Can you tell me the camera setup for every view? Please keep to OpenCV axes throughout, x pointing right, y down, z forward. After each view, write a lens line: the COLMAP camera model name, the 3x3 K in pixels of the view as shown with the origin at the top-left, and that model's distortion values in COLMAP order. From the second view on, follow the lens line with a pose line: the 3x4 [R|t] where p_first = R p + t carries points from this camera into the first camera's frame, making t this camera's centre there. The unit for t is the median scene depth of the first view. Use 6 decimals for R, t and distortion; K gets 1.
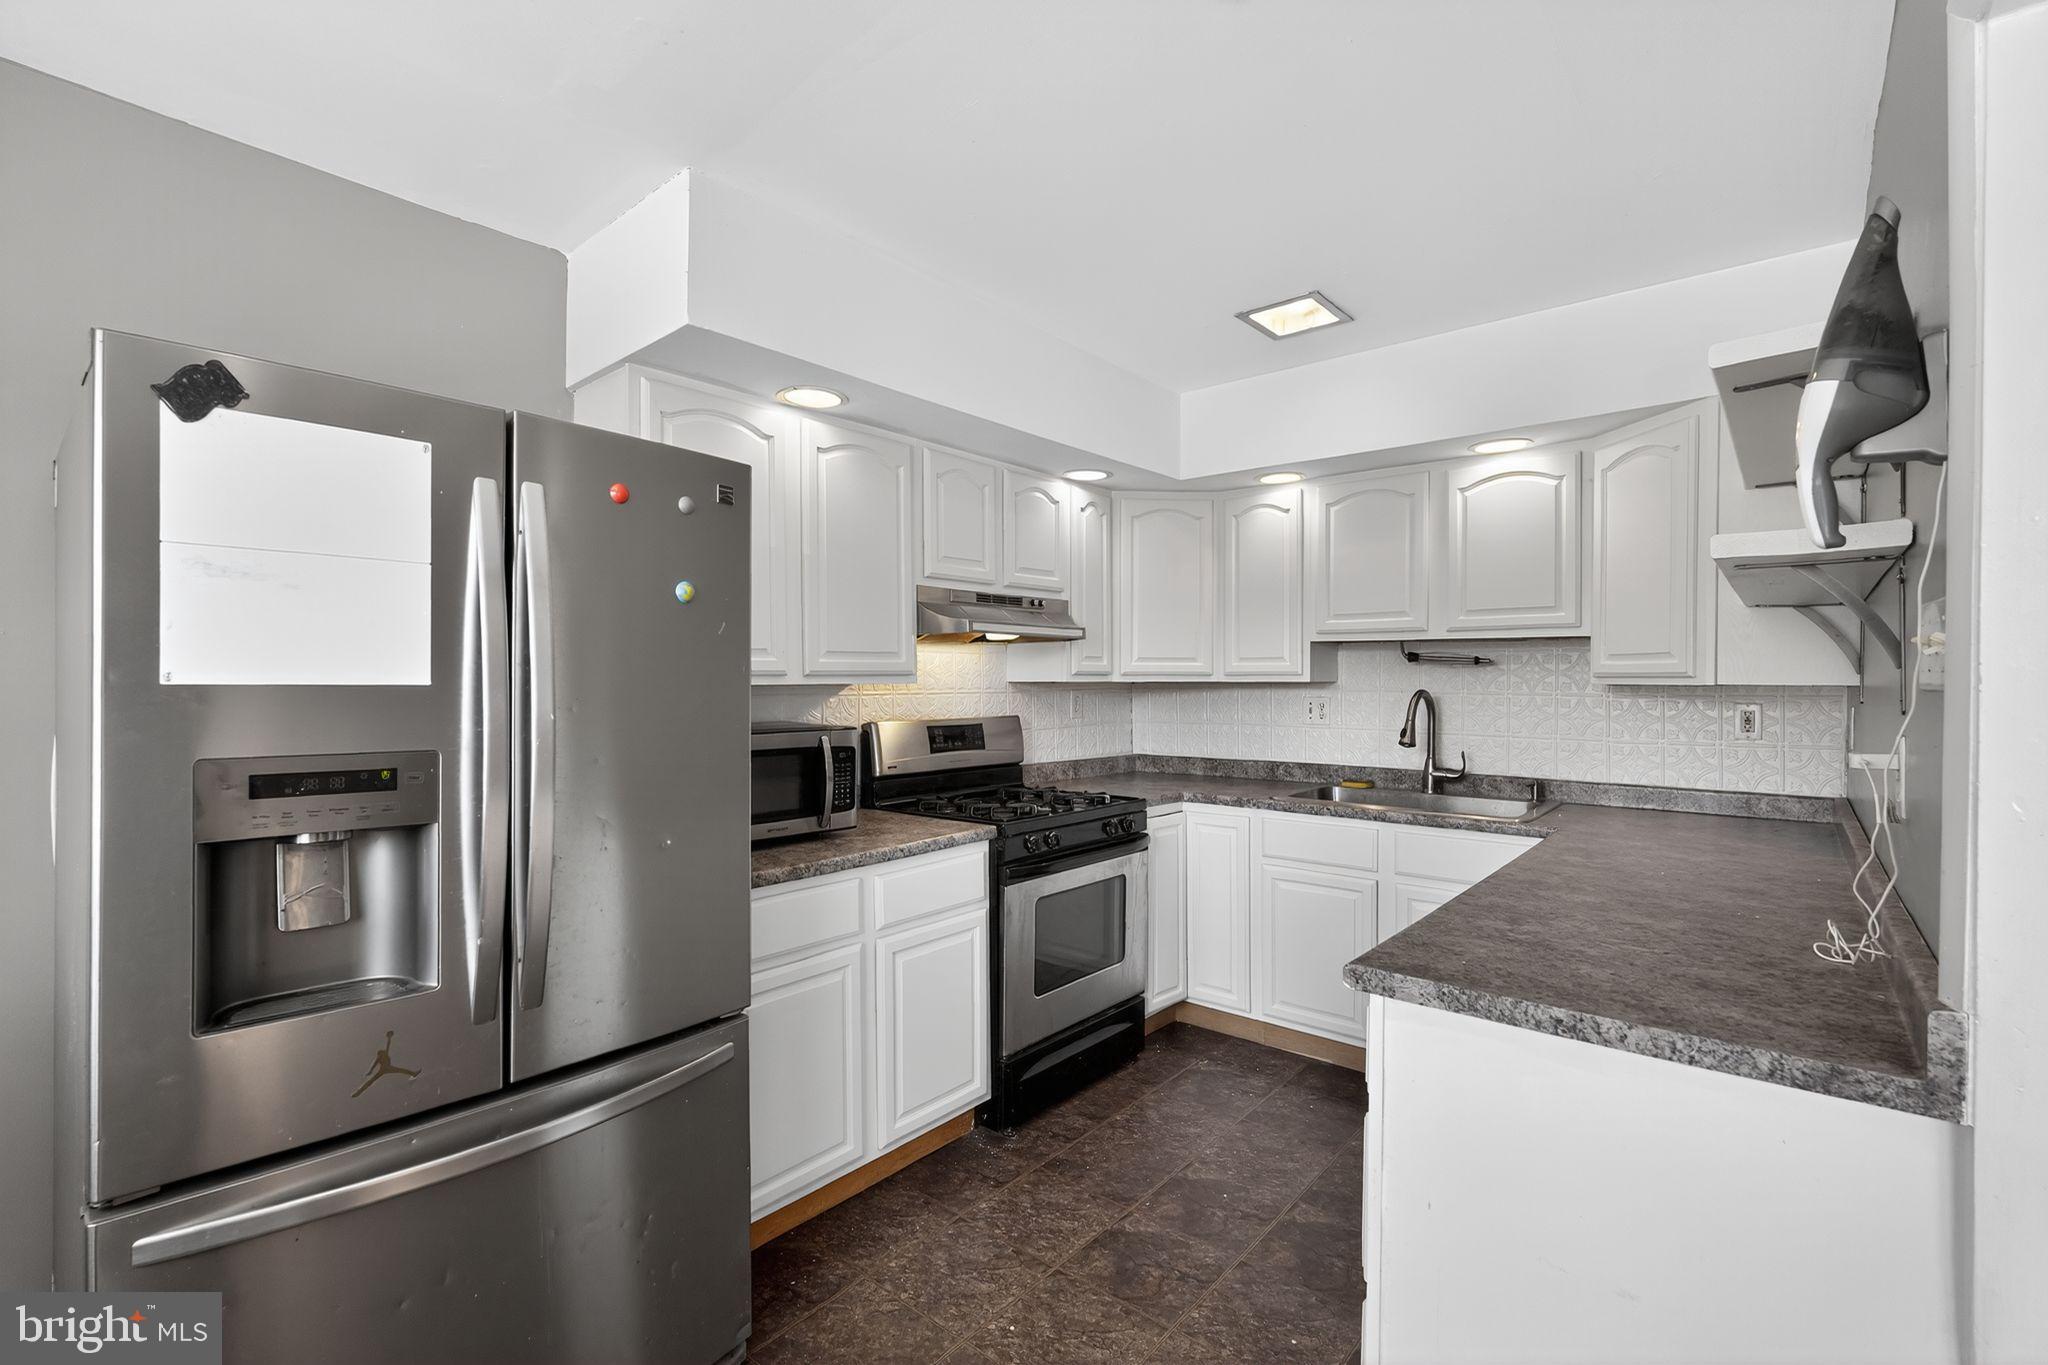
lens RADIAL K [[911.2, 0, 1020.4], [0, 911.2, 688.3], [0, 0, 1]] dist [-0.014694, 0.006985]
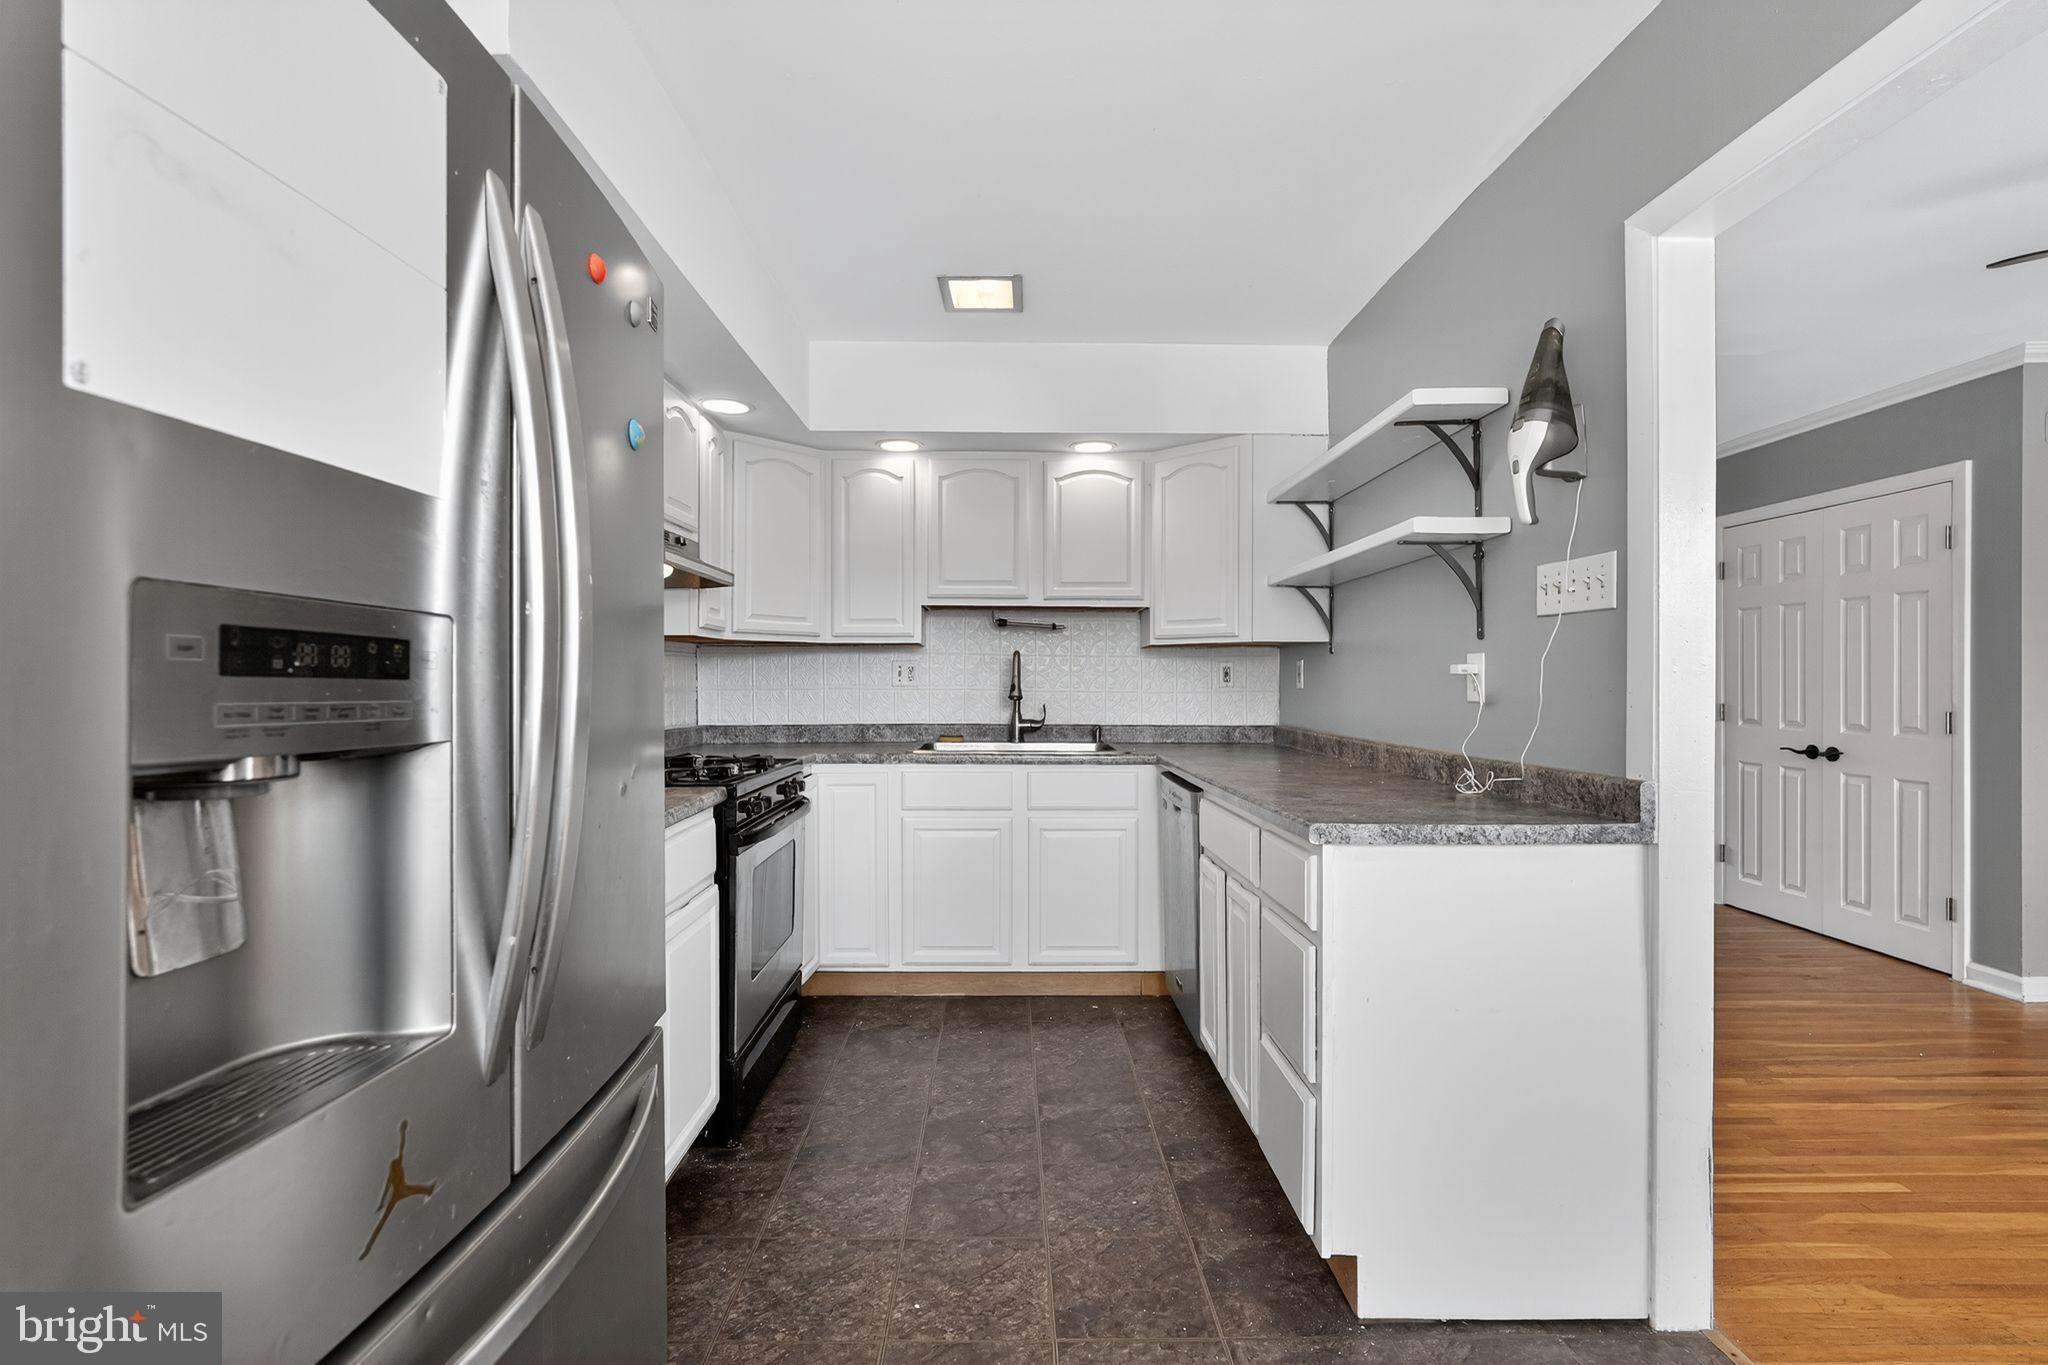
lens RADIAL K [[911.2, 0, 1034.1], [0, 911.2, 676.7], [0, 0, 1]] dist [-0.014694, 0.006985]
pose [[0.749193, 0.003073, 0.662345, -0.321153], [0.004922, 0.999936, -0.010207, 0.049259], [-0.662333, 0.010907, 0.749130, 0.140033]]
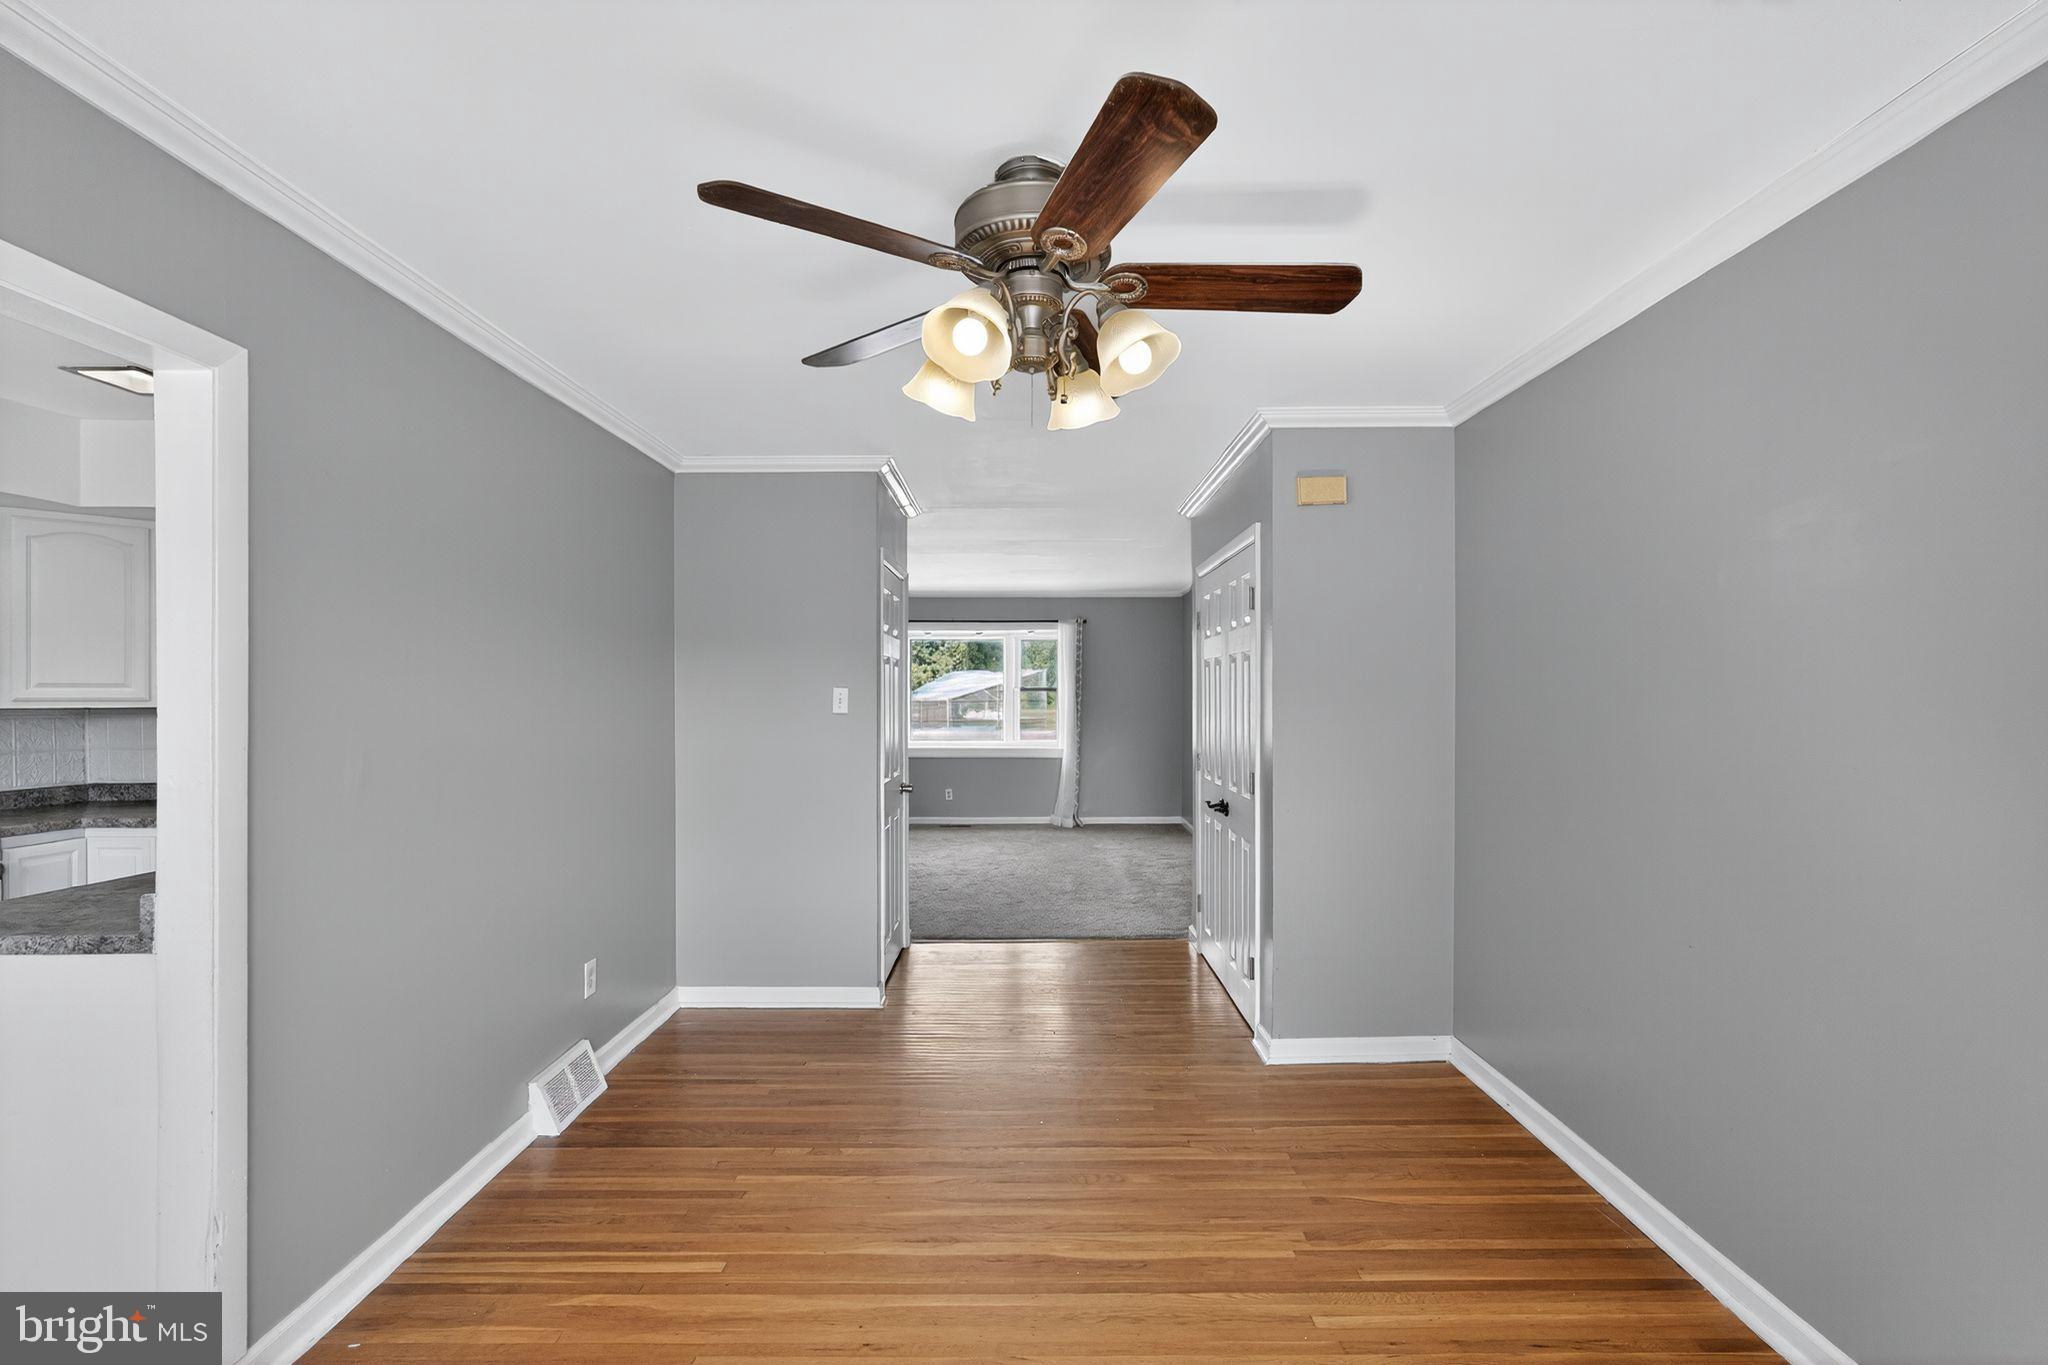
lens RADIAL K [[911.2, 0, 1024.7], [0, 911.2, 692.8], [0, 0, 1]] dist [-0.014694, 0.006985]
pose [[0.759676, -0.001800, 0.650299, 0.359559], [0.008760, 0.999934, -0.007466, -0.008310], [-0.650243, 0.011368, 0.759641, -0.482357]]
